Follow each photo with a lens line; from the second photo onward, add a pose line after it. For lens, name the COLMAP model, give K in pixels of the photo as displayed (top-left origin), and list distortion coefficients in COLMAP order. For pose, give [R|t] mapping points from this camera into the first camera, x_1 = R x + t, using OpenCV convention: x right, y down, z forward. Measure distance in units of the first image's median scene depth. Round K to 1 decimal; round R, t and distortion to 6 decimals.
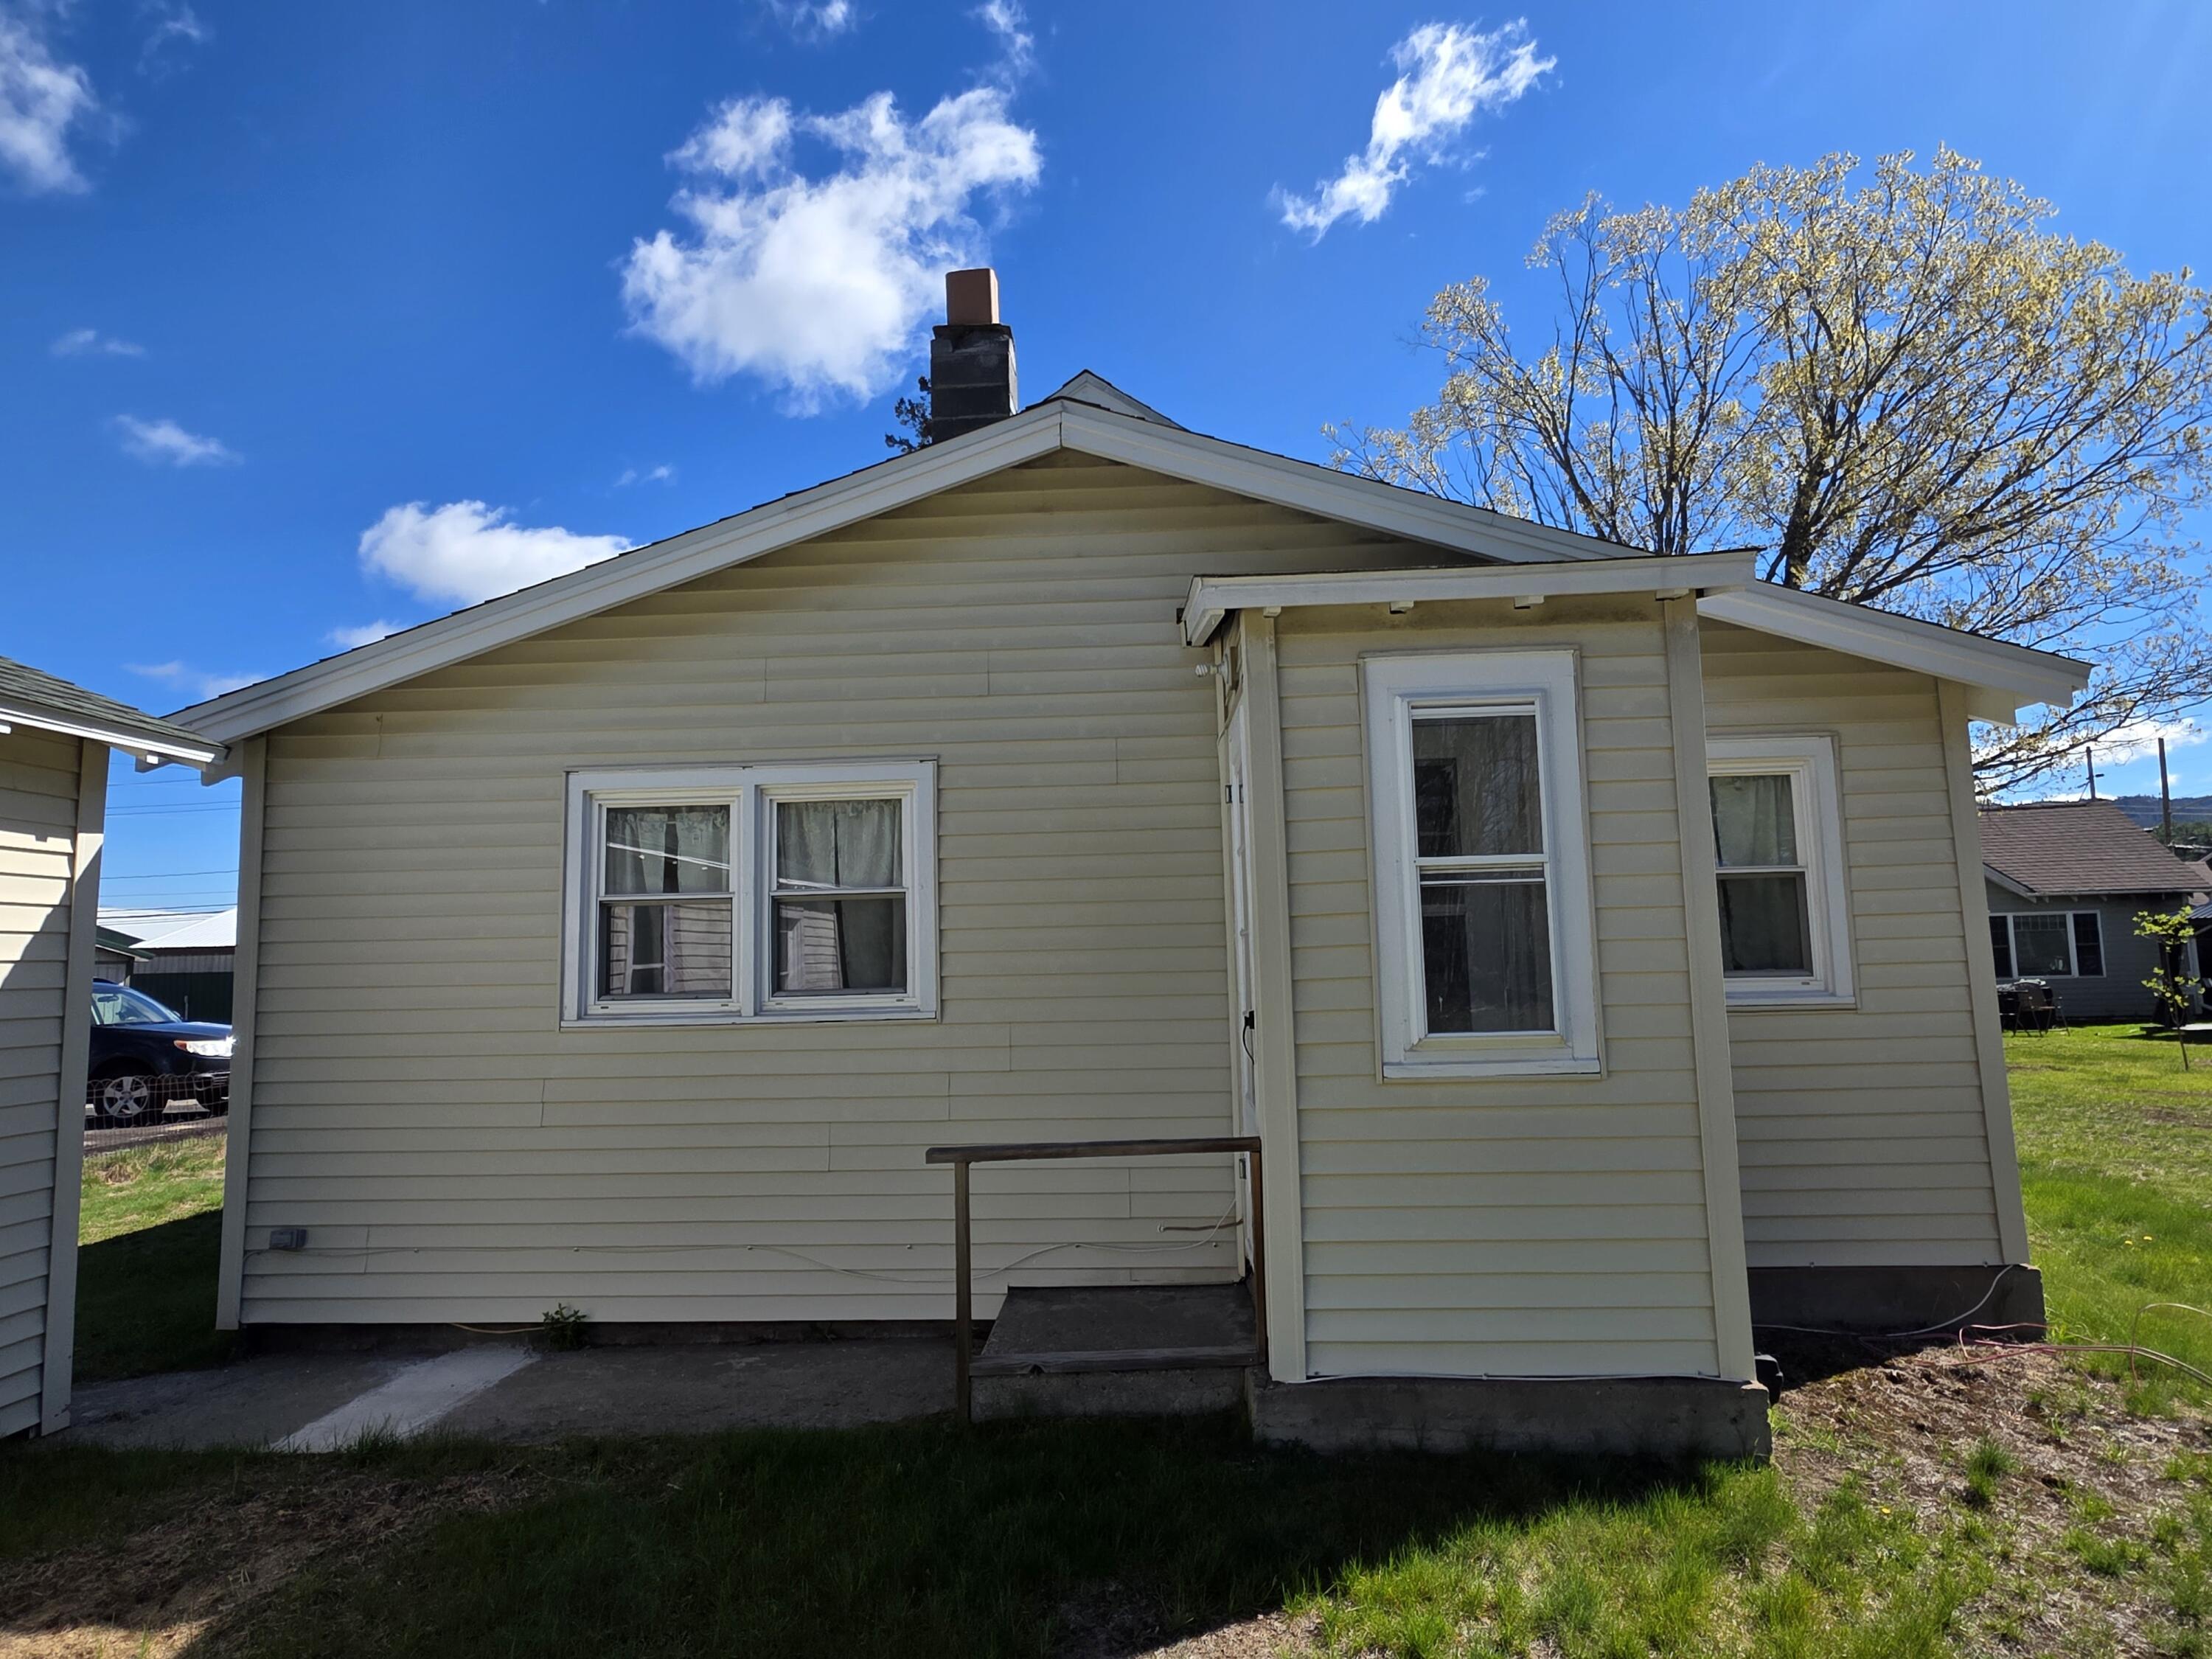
lens RADIAL K [[1173.7, 0, 1106.0], [0, 1173.7, 829.5], [0, 0, 1]] dist [0.002475, 0.000640]
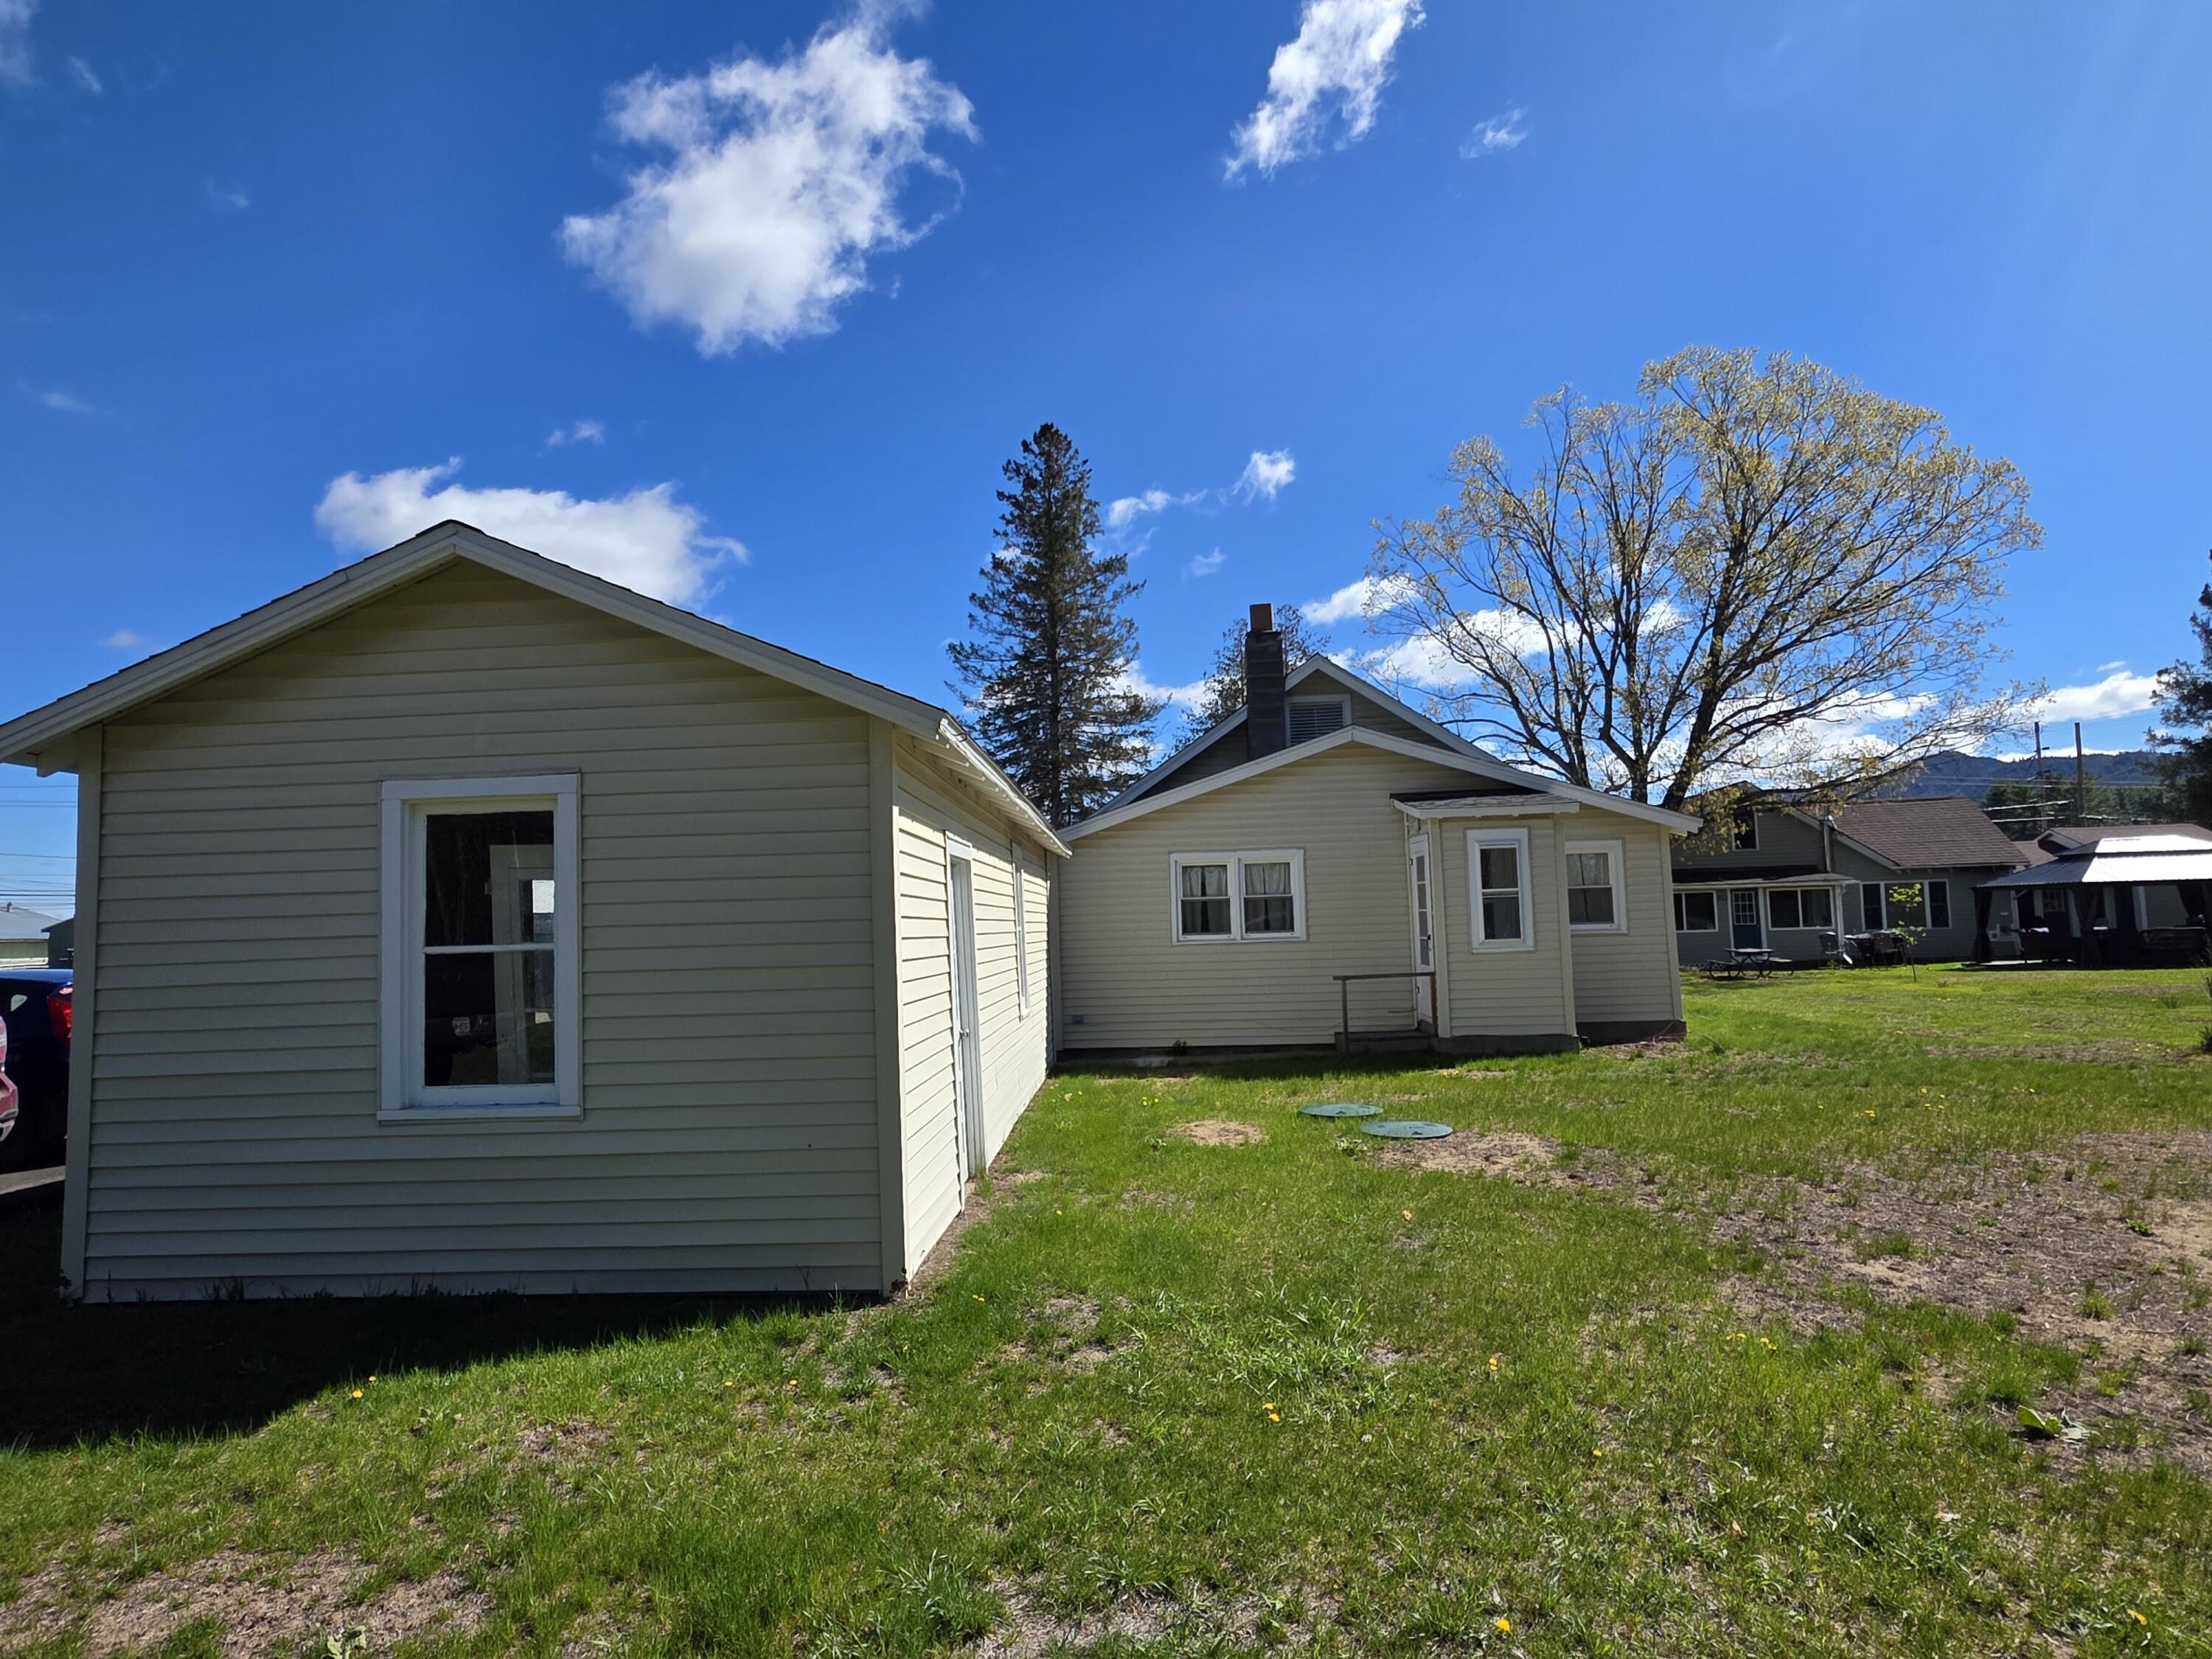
lens RADIAL K [[1173.7, 0, 1106.0], [0, 1173.7, 829.5], [0, 0, 1]] dist [0.002475, 0.000640]
pose [[0.999977, -0.006710, -0.000206, -0.613592], [0.006713, 0.999459, 0.032195, -0.197778], [-0.000010, -0.032195, 0.999482, -1.790434]]
